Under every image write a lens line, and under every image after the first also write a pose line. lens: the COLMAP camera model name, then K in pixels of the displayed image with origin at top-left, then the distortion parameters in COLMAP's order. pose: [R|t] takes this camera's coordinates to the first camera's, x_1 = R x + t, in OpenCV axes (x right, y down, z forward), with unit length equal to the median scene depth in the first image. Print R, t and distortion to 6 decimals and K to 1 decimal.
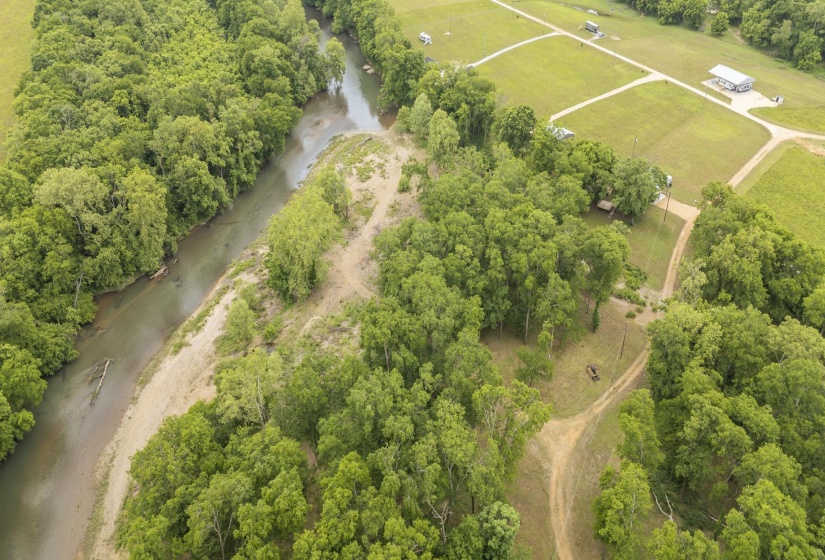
lens RADIAL K [[632.1, 0, 447.0], [0, 632.1, 281.5], [0, 0, 1]] dist [0.080678, -0.077960]
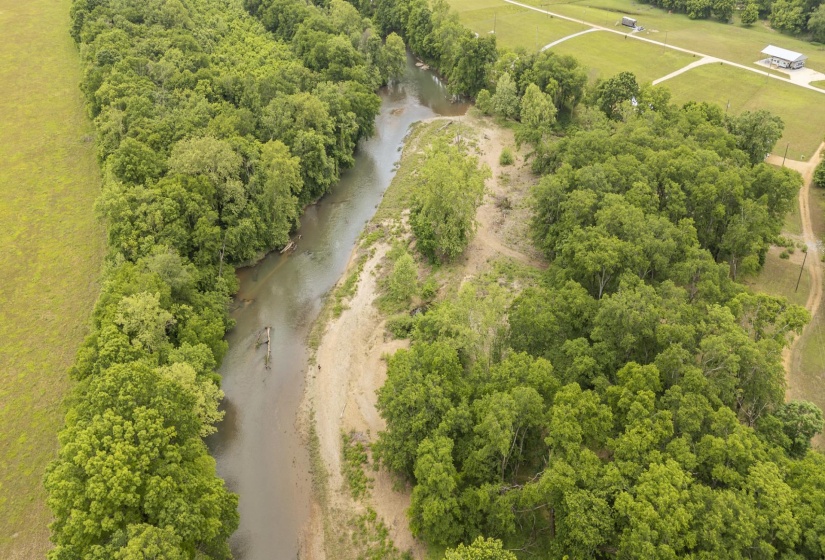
lens RADIAL K [[632.1, 0, 451.1], [0, 632.1, 281.6], [0, 0, 1]] dist [0.080678, -0.077960]
pose [[0.995978, -0.055780, 0.070116, -0.234269], [0.059875, 0.996536, -0.057723, 0.092206], [-0.066653, 0.061689, 0.995867, 0.027781]]
